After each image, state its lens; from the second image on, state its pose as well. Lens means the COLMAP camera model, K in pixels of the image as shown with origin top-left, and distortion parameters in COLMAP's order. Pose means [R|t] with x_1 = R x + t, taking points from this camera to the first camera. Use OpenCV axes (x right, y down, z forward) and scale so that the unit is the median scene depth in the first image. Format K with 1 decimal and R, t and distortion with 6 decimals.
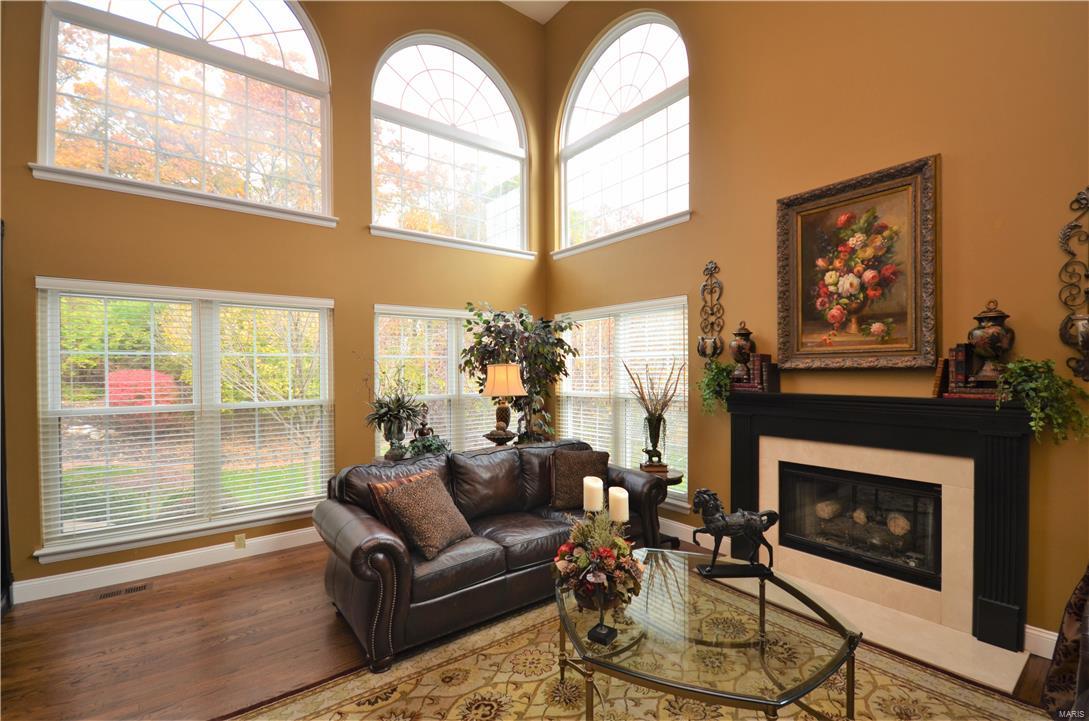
lens RADIAL K [[476.0, 0, 550.7], [0, 476.0, 372.4], [0, 0, 1]] dist [0.001762, -0.006174]
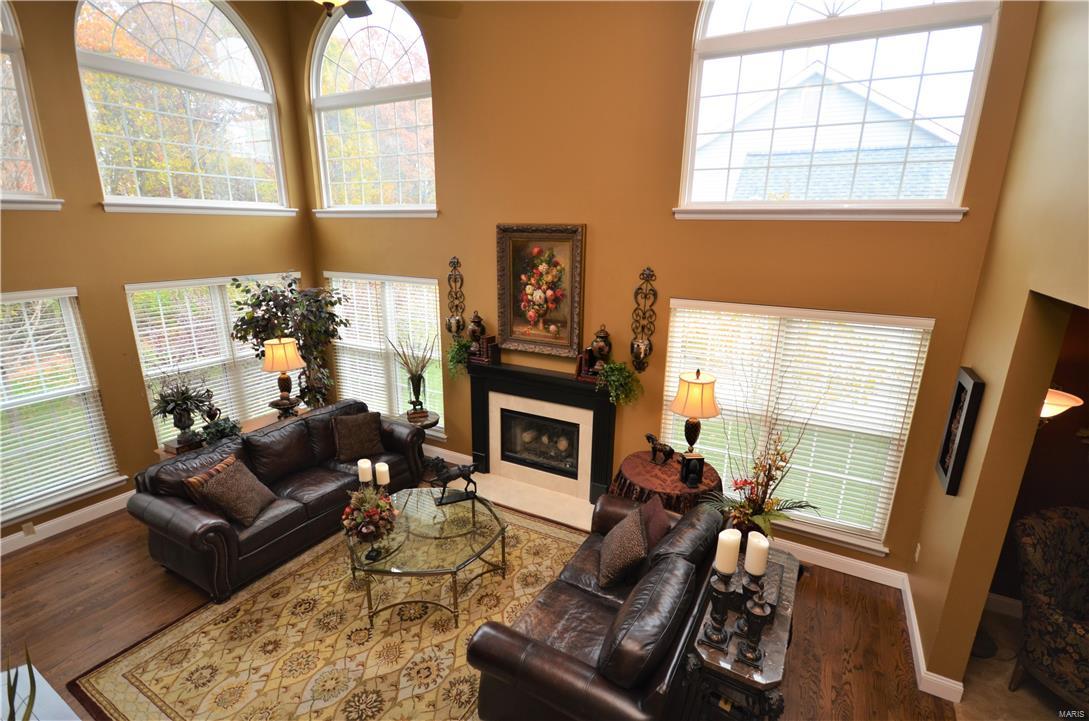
lens RADIAL K [[508.0, 0, 546.3], [0, 508.0, 374.2], [0, 0, 1]] dist [0.008701, -0.009146]
pose [[0.919233, -0.092058, 0.382800, 0.017154], [-0.015304, 0.963190, 0.268384, -0.334853], [-0.393416, -0.252566, 0.883988, -0.417383]]
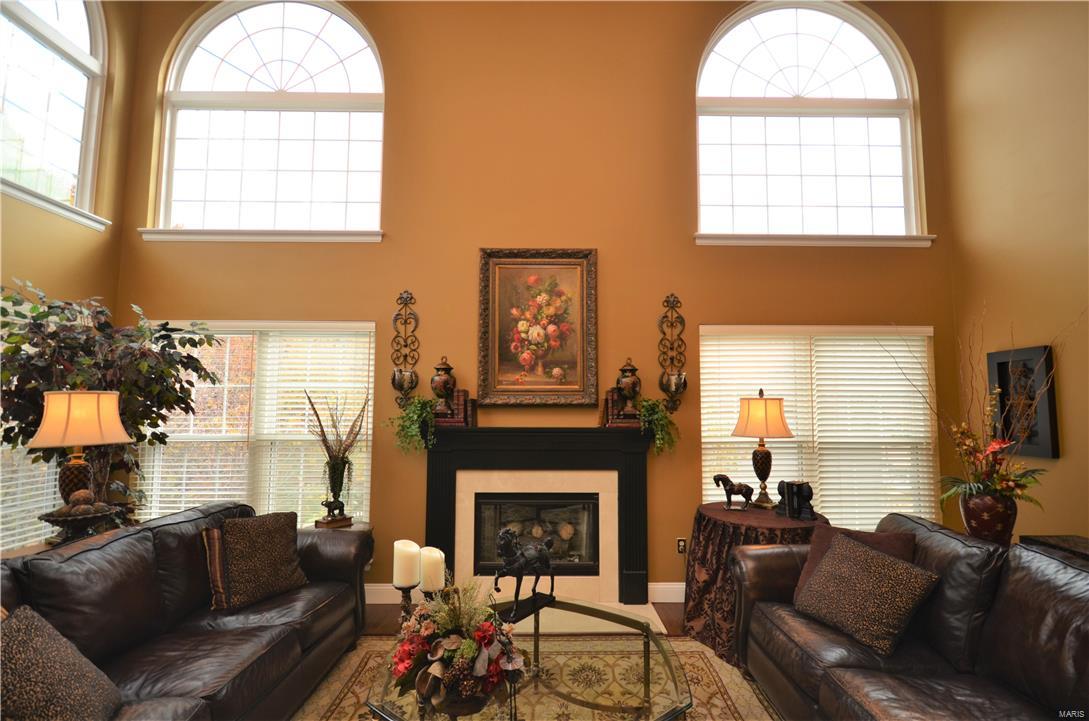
lens RADIAL K [[476.0, 0, 550.7], [0, 476.0, 372.4], [0, 0, 1]] dist [0.001762, -0.006174]
pose [[0.609938, 0.062737, 0.789962, -0.257688], [-0.002605, 0.997015, -0.077169, 0.003202], [-0.792445, 0.045010, 0.608280, 0.220390]]
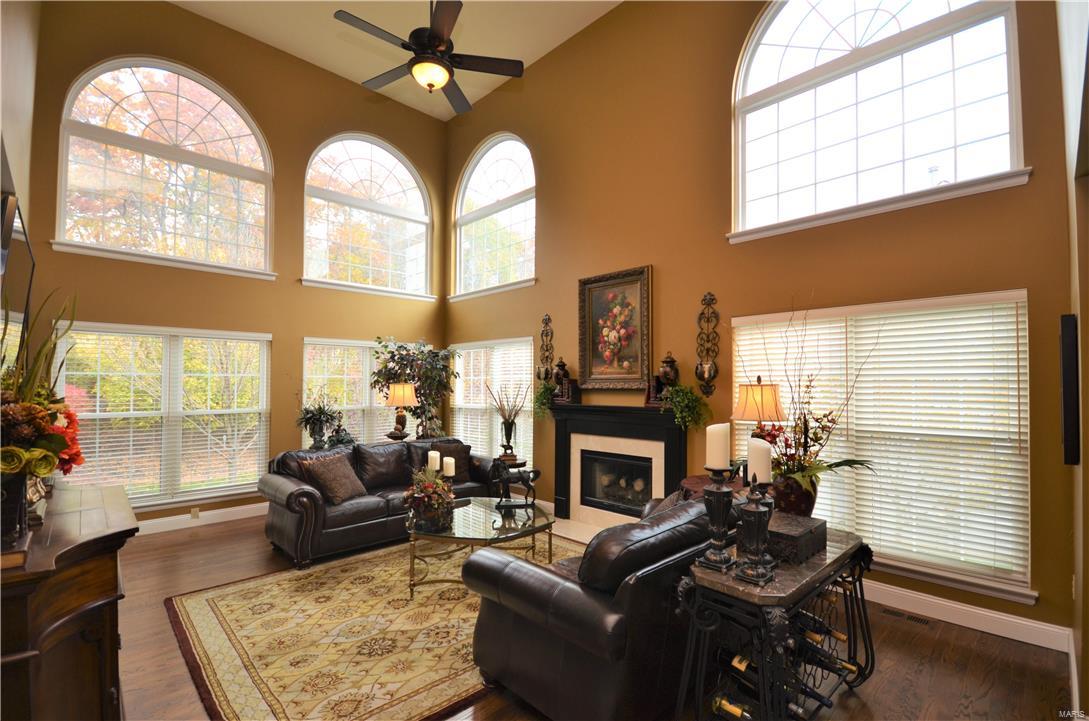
lens RADIAL K [[488.0, 0, 549.0], [0, 488.0, 374.0], [0, 0, 1]] dist [0.000379, -0.000768]
pose [[0.993439, 0.011222, 0.113814, 0.197263], [-0.007927, 0.999538, -0.029358, -0.007909], [-0.114091, 0.028263, 0.993068, -0.543561]]
